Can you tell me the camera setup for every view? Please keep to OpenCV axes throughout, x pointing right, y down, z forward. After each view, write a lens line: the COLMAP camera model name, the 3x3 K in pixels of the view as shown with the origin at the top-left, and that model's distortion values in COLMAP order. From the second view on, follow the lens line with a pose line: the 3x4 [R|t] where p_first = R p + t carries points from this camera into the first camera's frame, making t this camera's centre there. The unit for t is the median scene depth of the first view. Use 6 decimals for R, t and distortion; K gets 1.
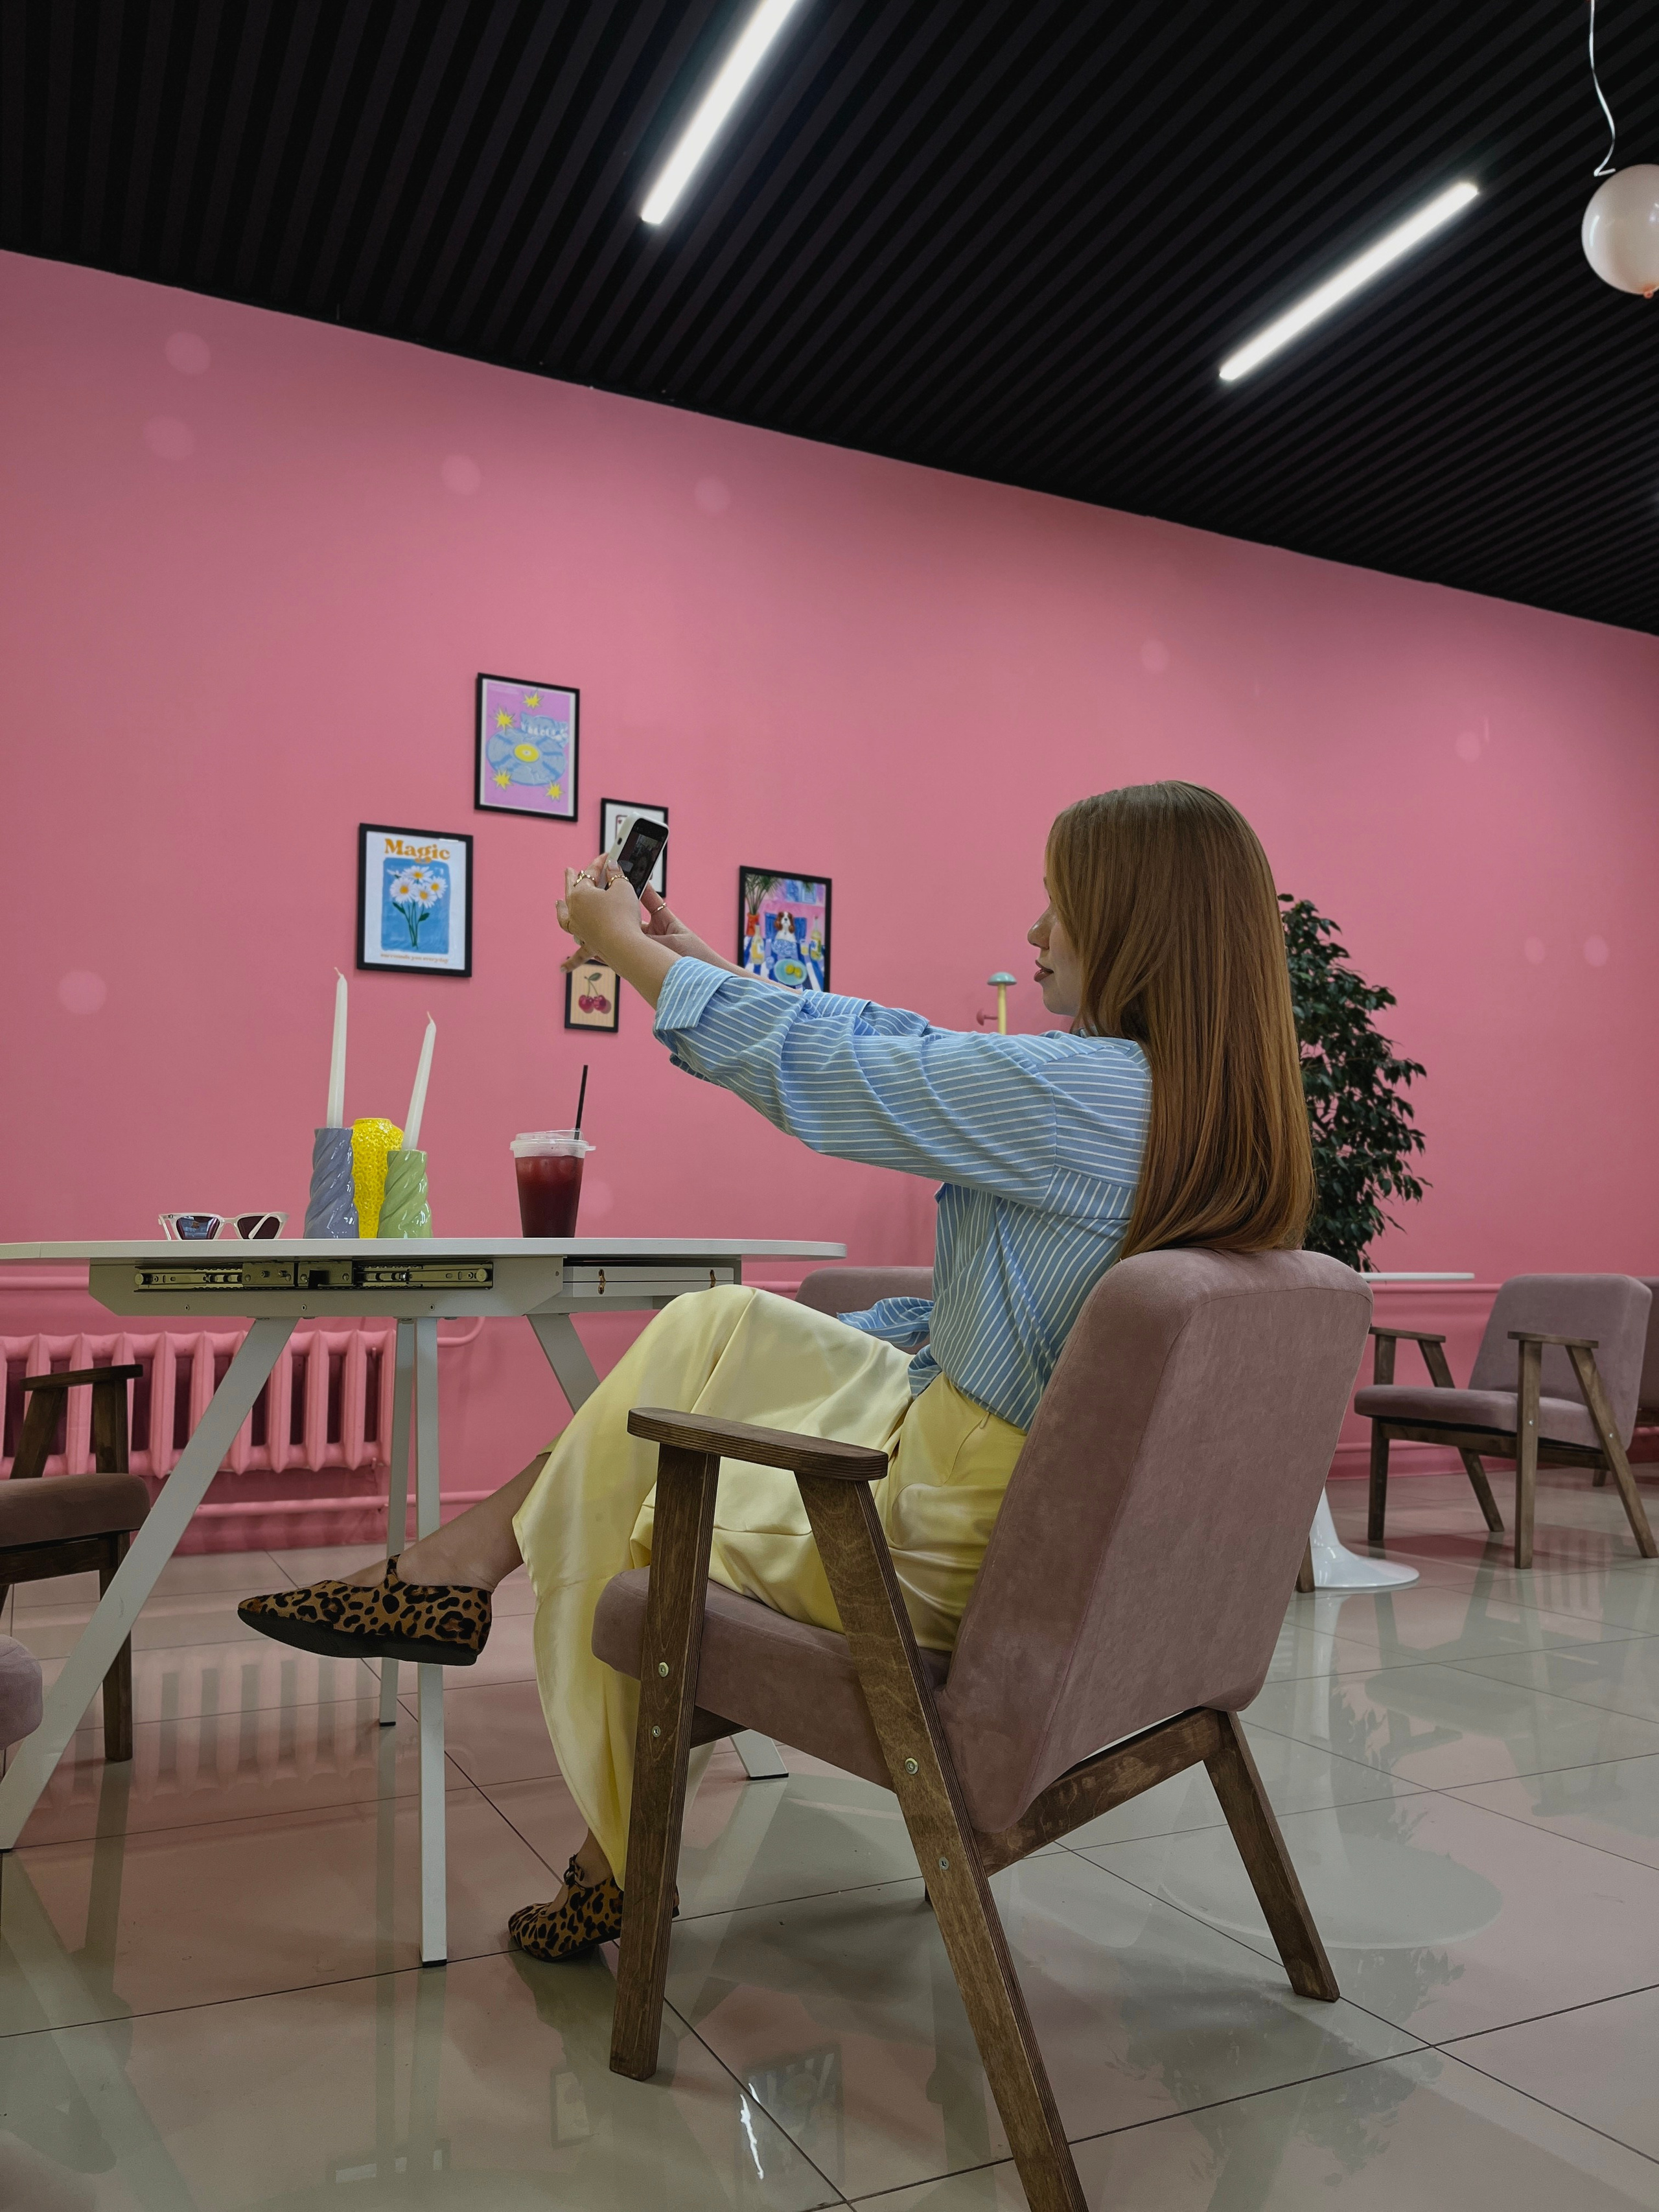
lens RADIAL K [[1680.6, 0, 833.7], [0, 1680.6, 1126.6], [0, 0, 1]] dist [0.029527, -0.001793]
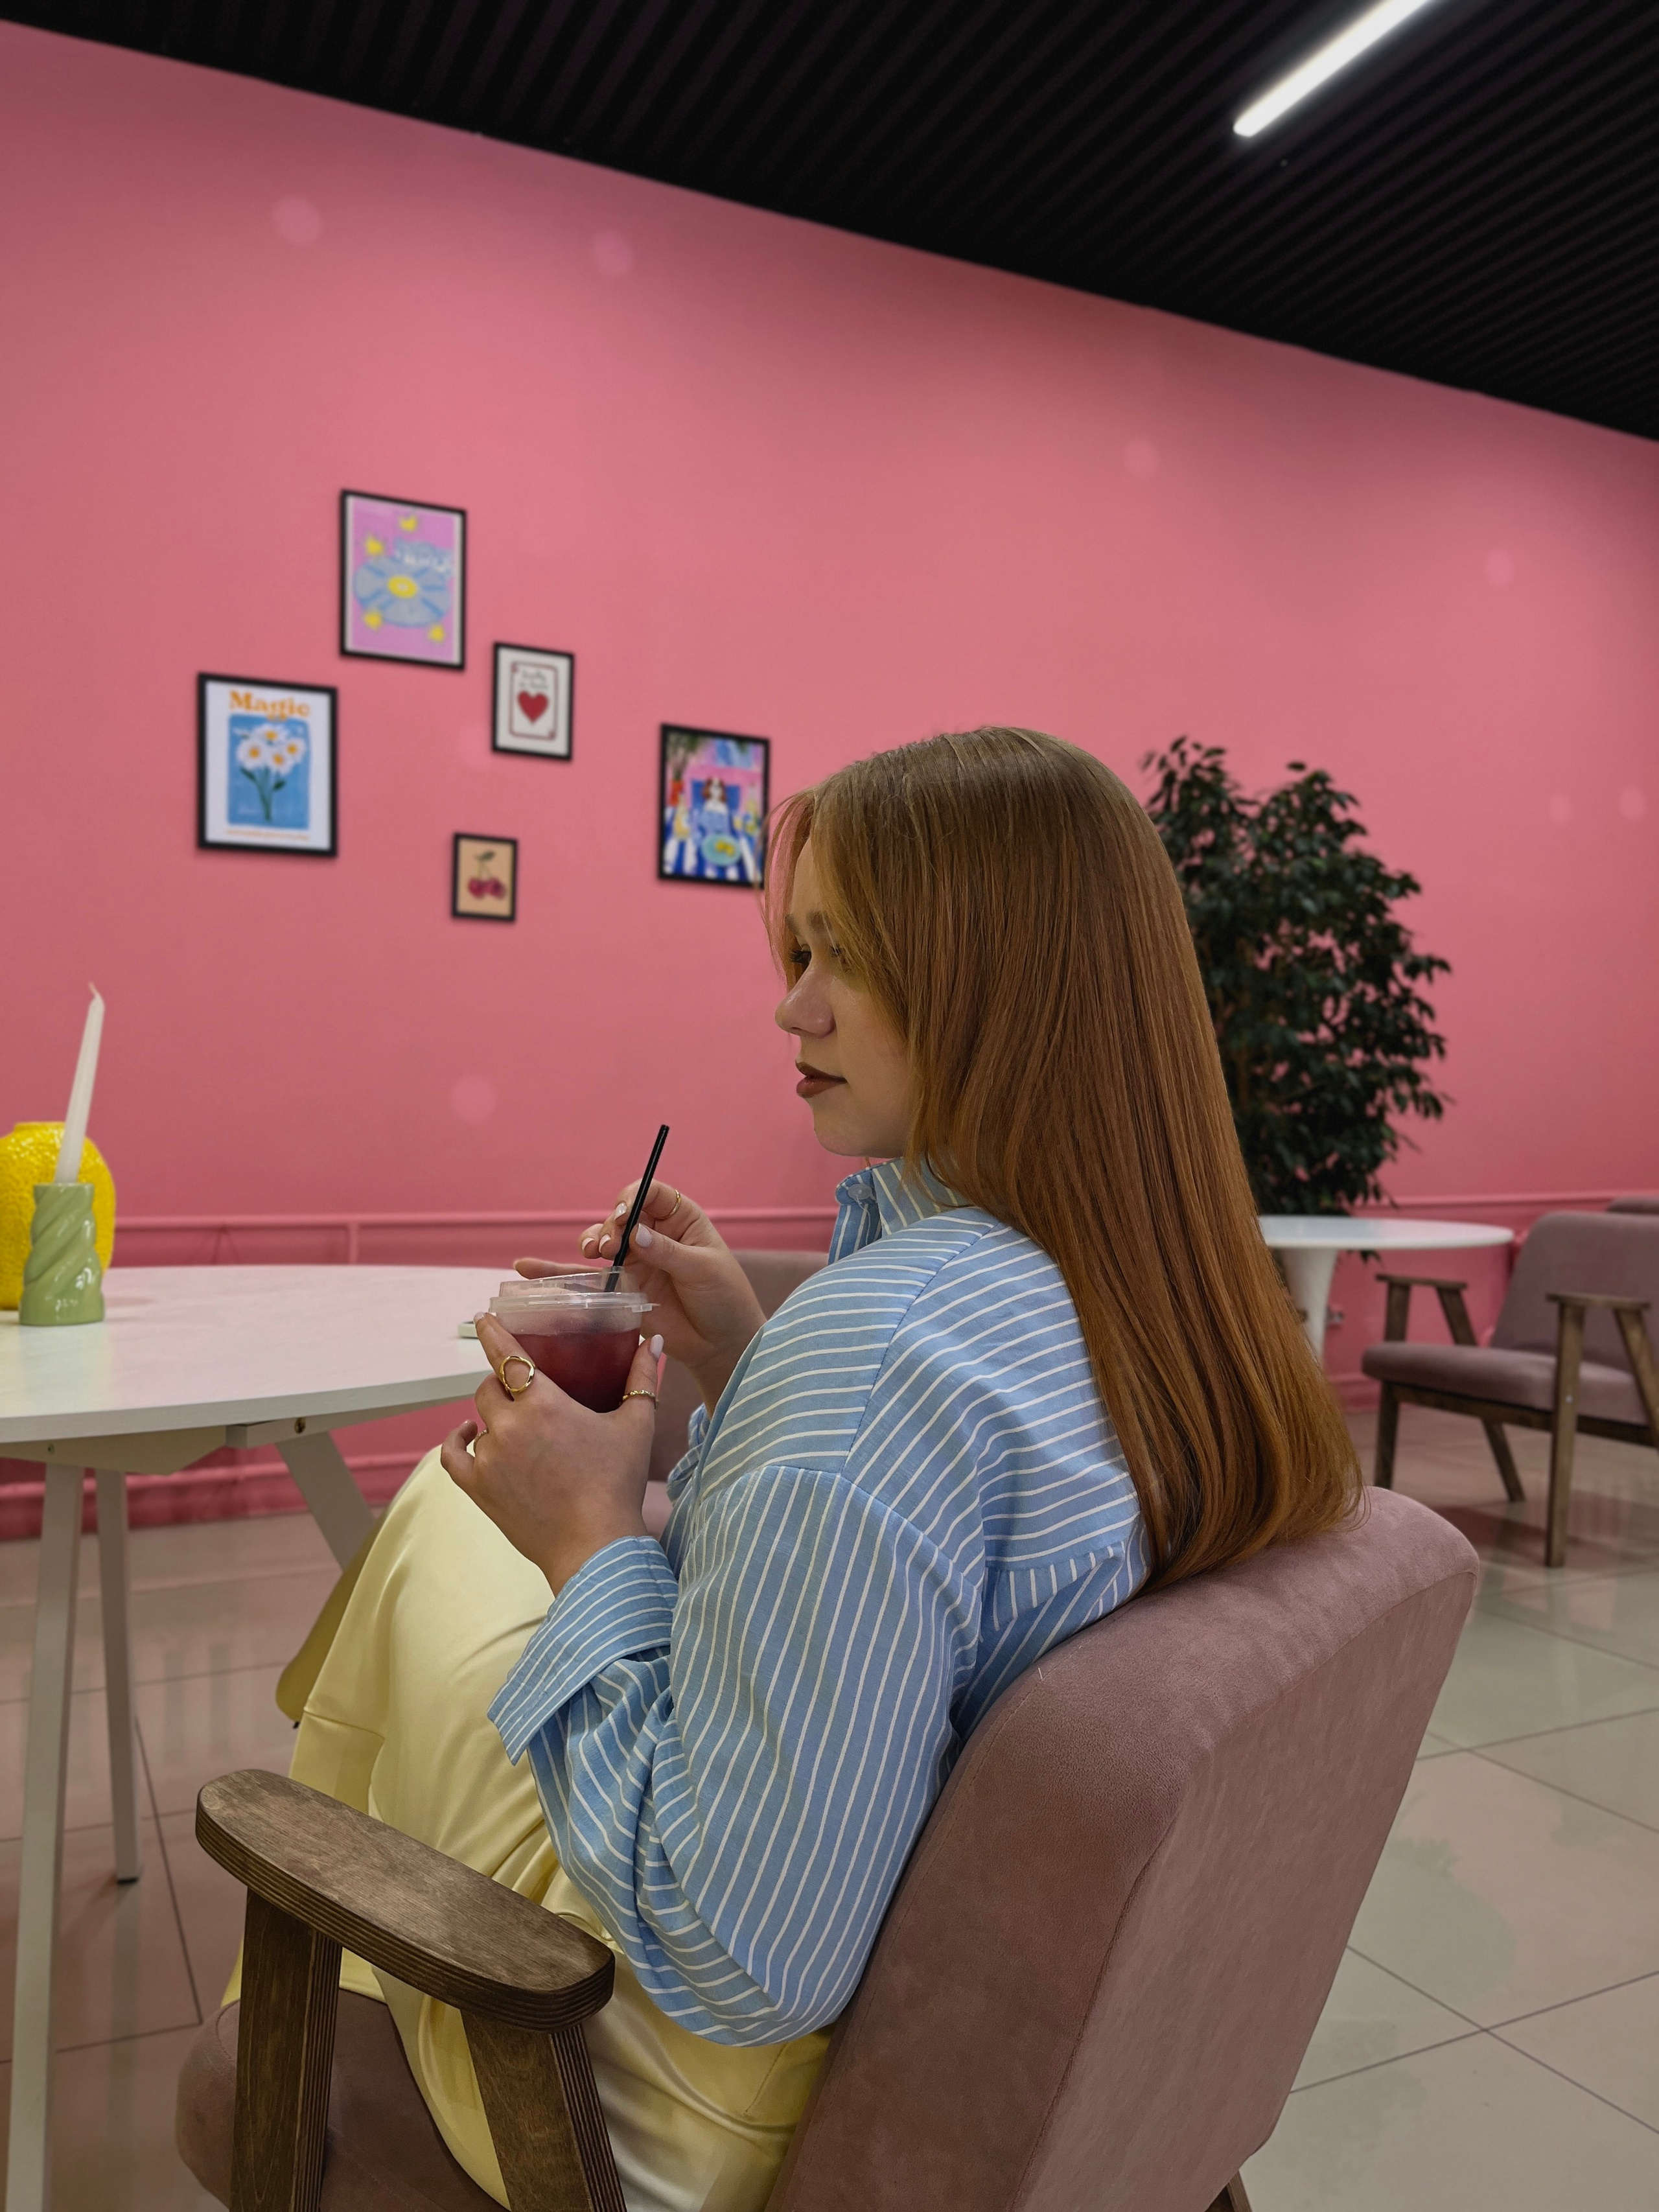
lens RADIAL K [[1720.5, 0, 830.6], [0, 1720.5, 1119.9], [0, 0, 1]] dist [0.014766, 0.001941]
pose [[0.999943, 0.004360, 0.009697, 0.025531], [-0.005164, 0.996412, 0.084480, -0.032397], [-0.009294, -0.084526, 0.996378, 0.124565]]
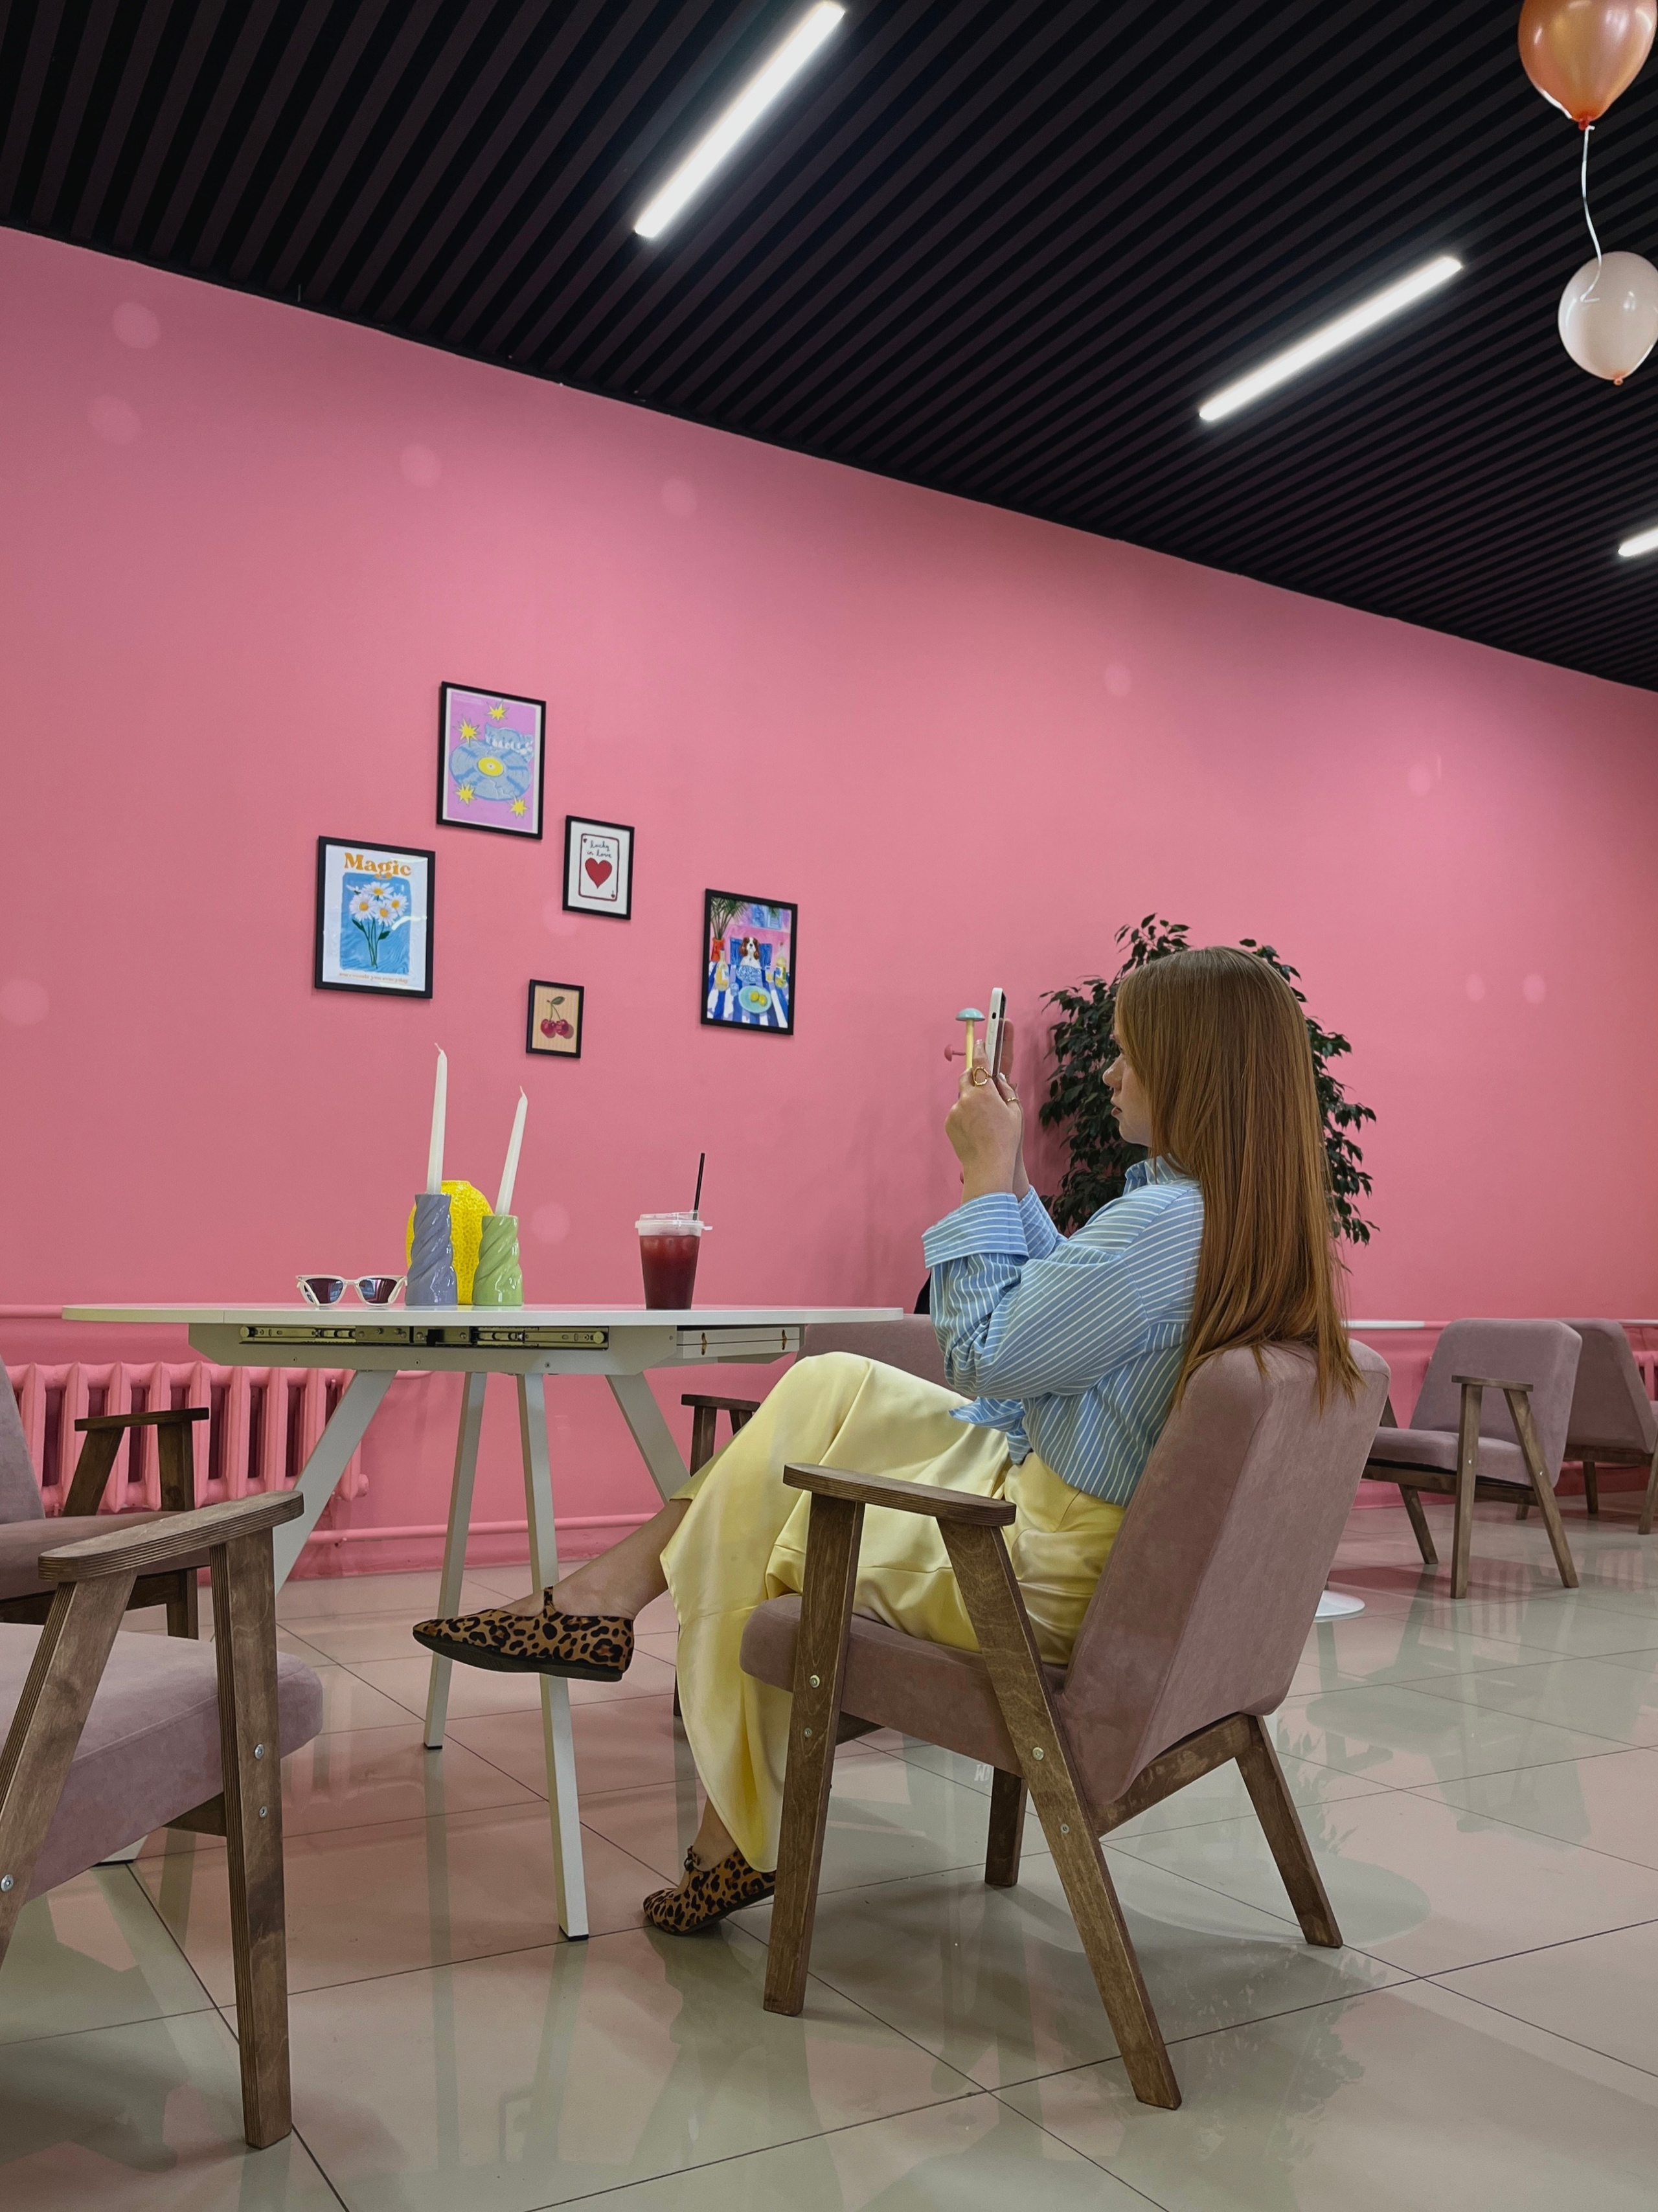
lens RADIAL K [[1829.9, 0, 913.1], [0, 1829.9, 1182.5], [0, 0, 1]] dist [0.037641, -0.002272]
pose [[0.993969, 0.021126, 0.107609, -0.052559], [-0.024446, 0.999262, 0.029627, -0.021507], [-0.106903, -0.032079, 0.993752, -0.086164]]
